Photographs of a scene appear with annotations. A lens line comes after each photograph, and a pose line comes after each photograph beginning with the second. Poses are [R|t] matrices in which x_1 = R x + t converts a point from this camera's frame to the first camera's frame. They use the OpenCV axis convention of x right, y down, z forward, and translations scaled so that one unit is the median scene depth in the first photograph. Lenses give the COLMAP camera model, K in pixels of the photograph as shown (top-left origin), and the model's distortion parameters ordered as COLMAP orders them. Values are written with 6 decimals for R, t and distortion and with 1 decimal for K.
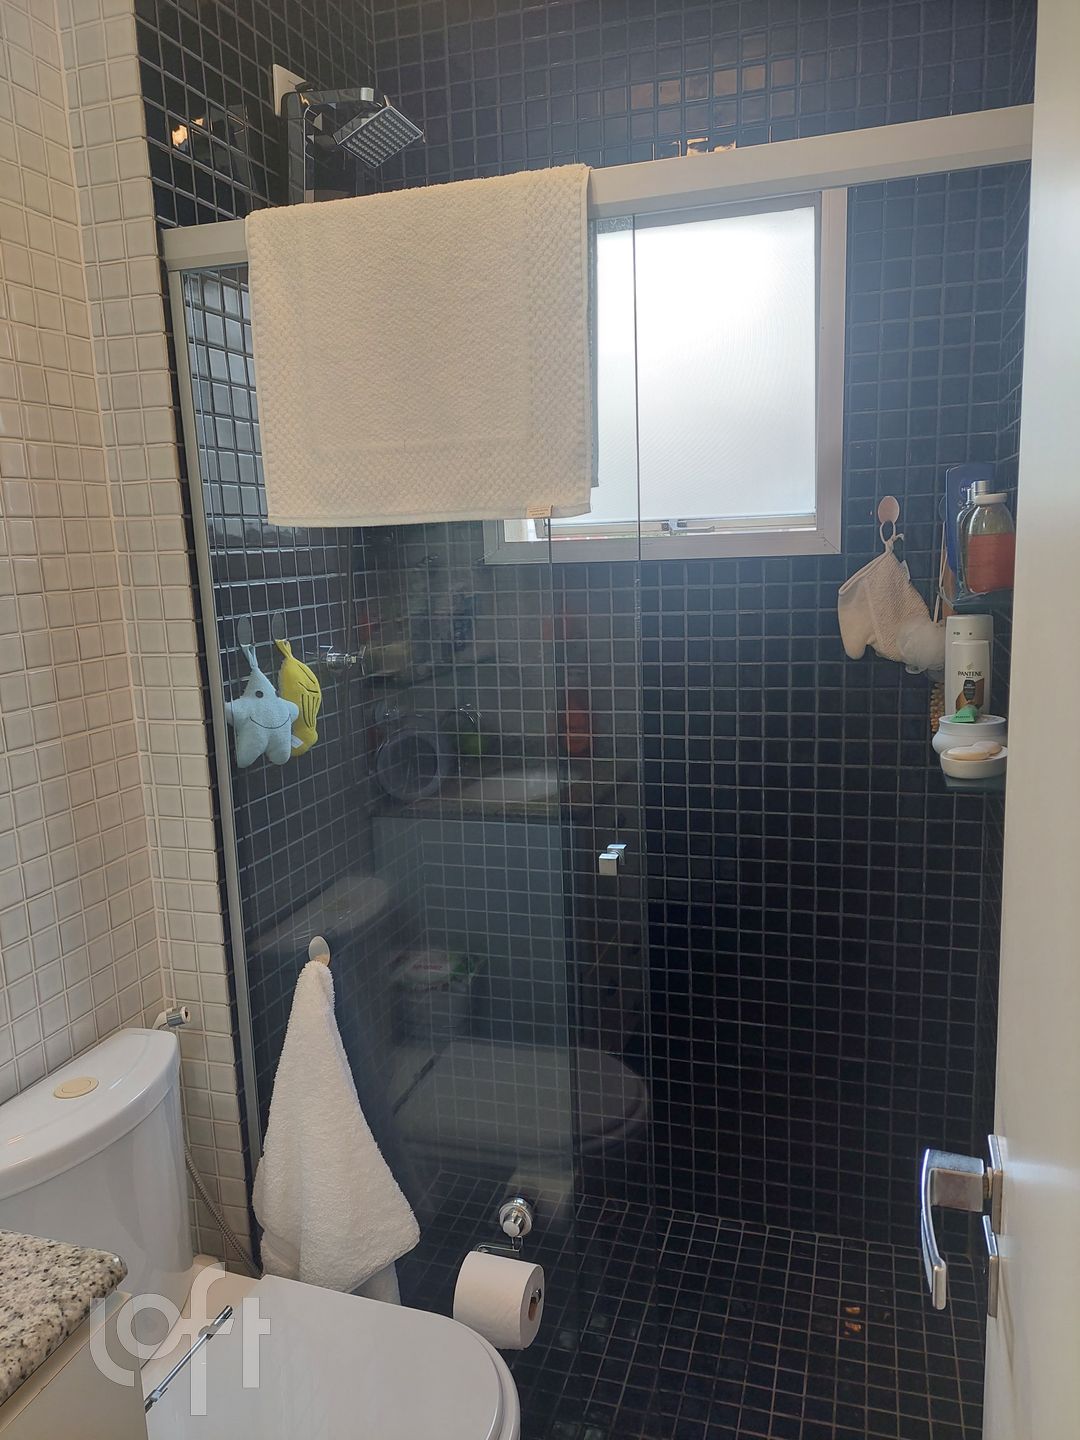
lens RADIAL K [[1053.0, 0, 547.8], [0, 1053.0, 719.6], [0, 0, 1]] dist [0.073334, -0.083471]
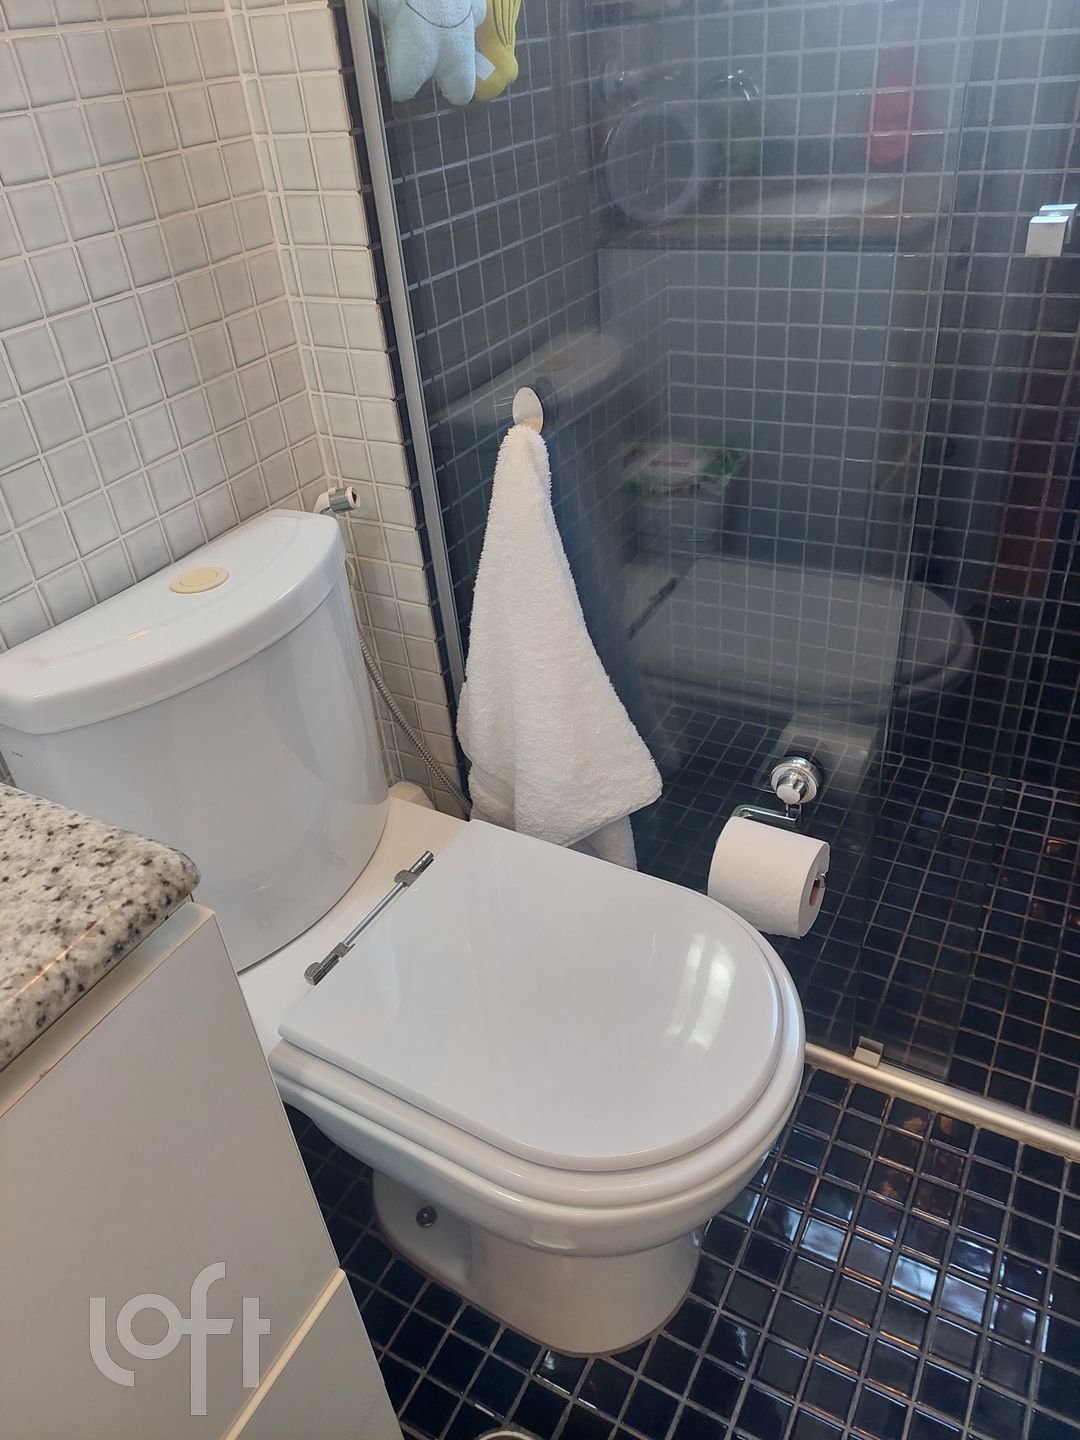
lens RADIAL K [[1053.0, 0, 547.8], [0, 1053.0, 719.6], [0, 0, 1]] dist [0.073334, -0.083471]
pose [[0.980263, 0.071057, -0.184487, -0.062911], [0.012246, 0.909559, 0.415394, 0.114273], [0.197319, -0.409454, 0.890737, 0.312525]]
